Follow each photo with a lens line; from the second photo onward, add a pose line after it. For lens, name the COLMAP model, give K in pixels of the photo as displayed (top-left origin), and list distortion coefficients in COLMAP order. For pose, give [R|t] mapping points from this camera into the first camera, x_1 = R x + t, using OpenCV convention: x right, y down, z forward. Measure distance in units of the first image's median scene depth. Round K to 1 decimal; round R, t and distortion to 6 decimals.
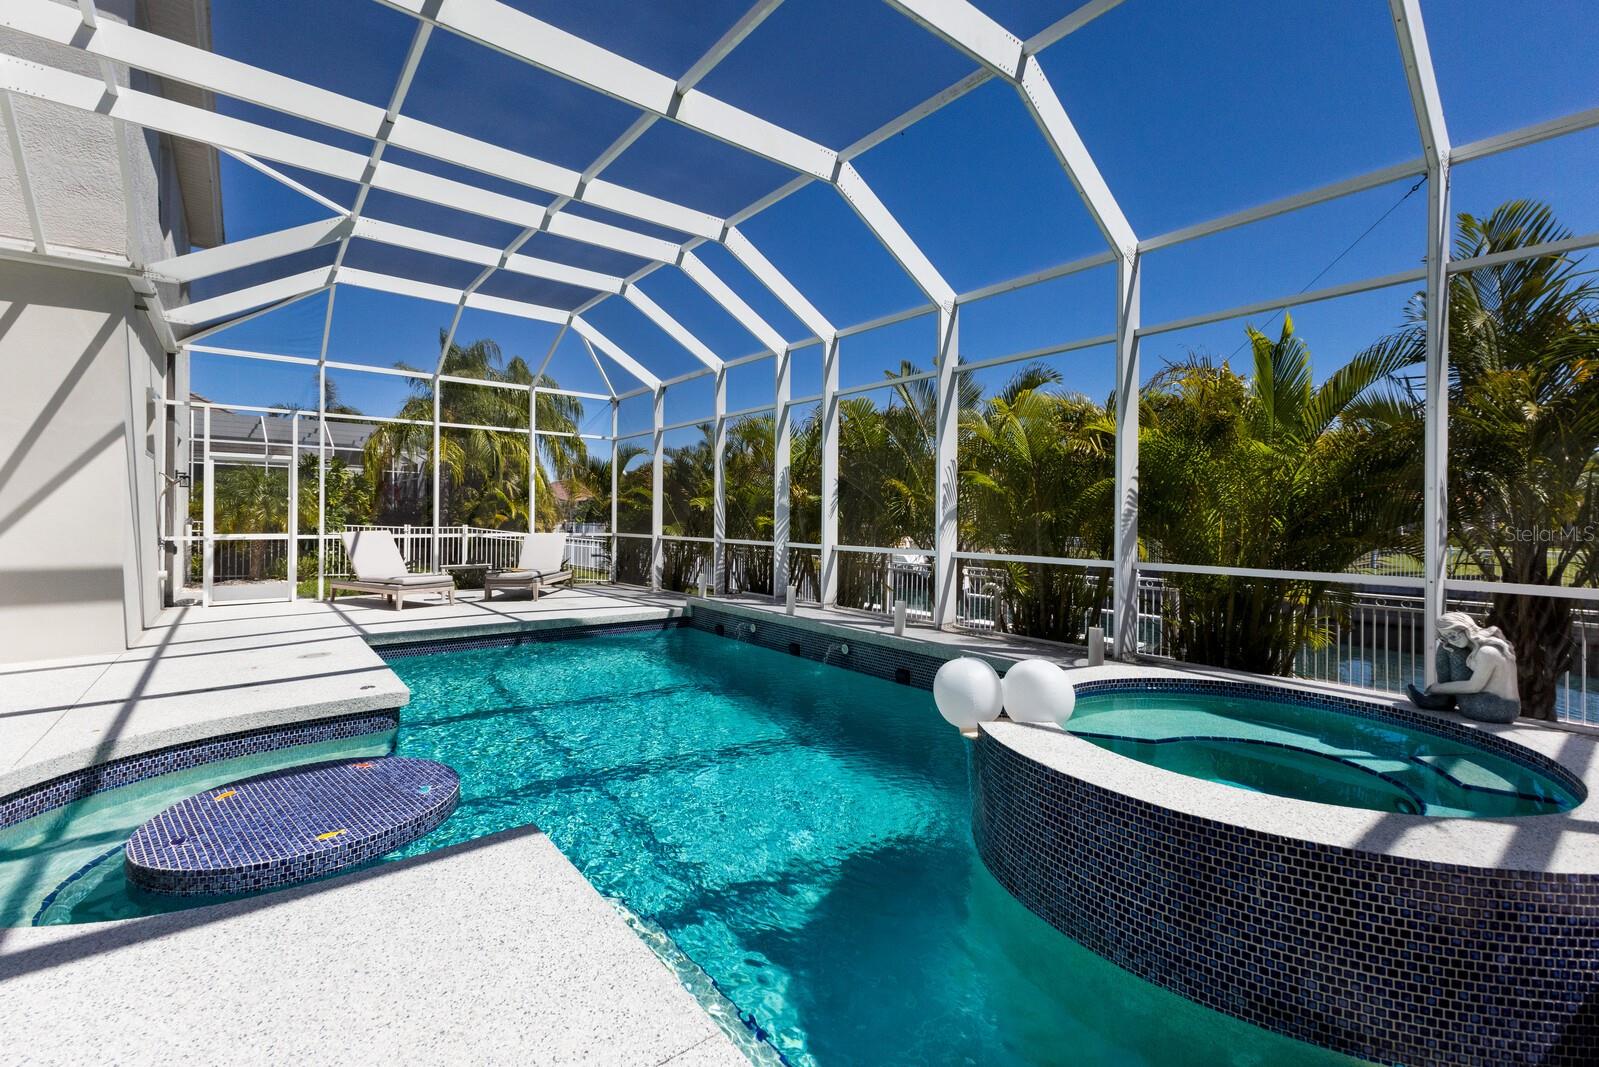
lens RADIAL K [[701.5, 0, 798.6], [0, 701.5, 511.8], [0, 0, 1]] dist [-0.002899, -0.000249]
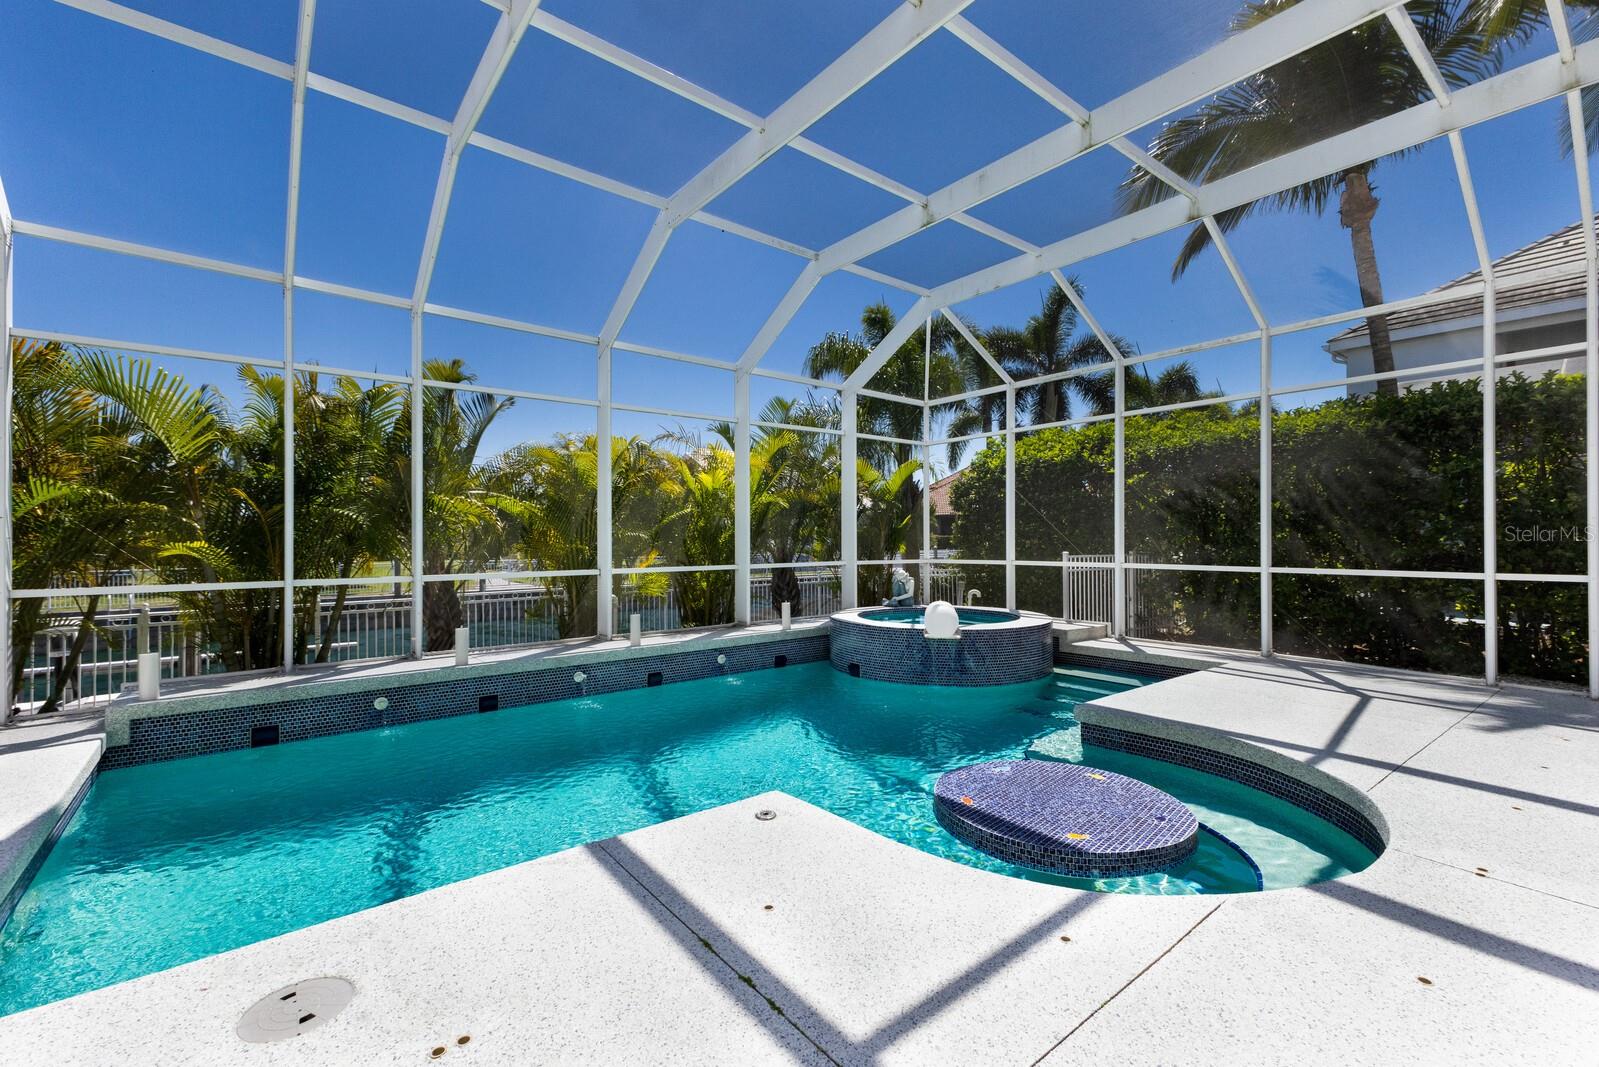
lens RADIAL K [[682.2, 0, 821.5], [0, 682.2, 537.4], [0, 0, 1]] dist [0.028531, 0.000061]
pose [[-0.005645, -0.011419, 0.999919, -1.494949], [-0.003325, 0.999929, 0.011400, -0.012462], [-0.999979, -0.003260, -0.005683, 1.154940]]
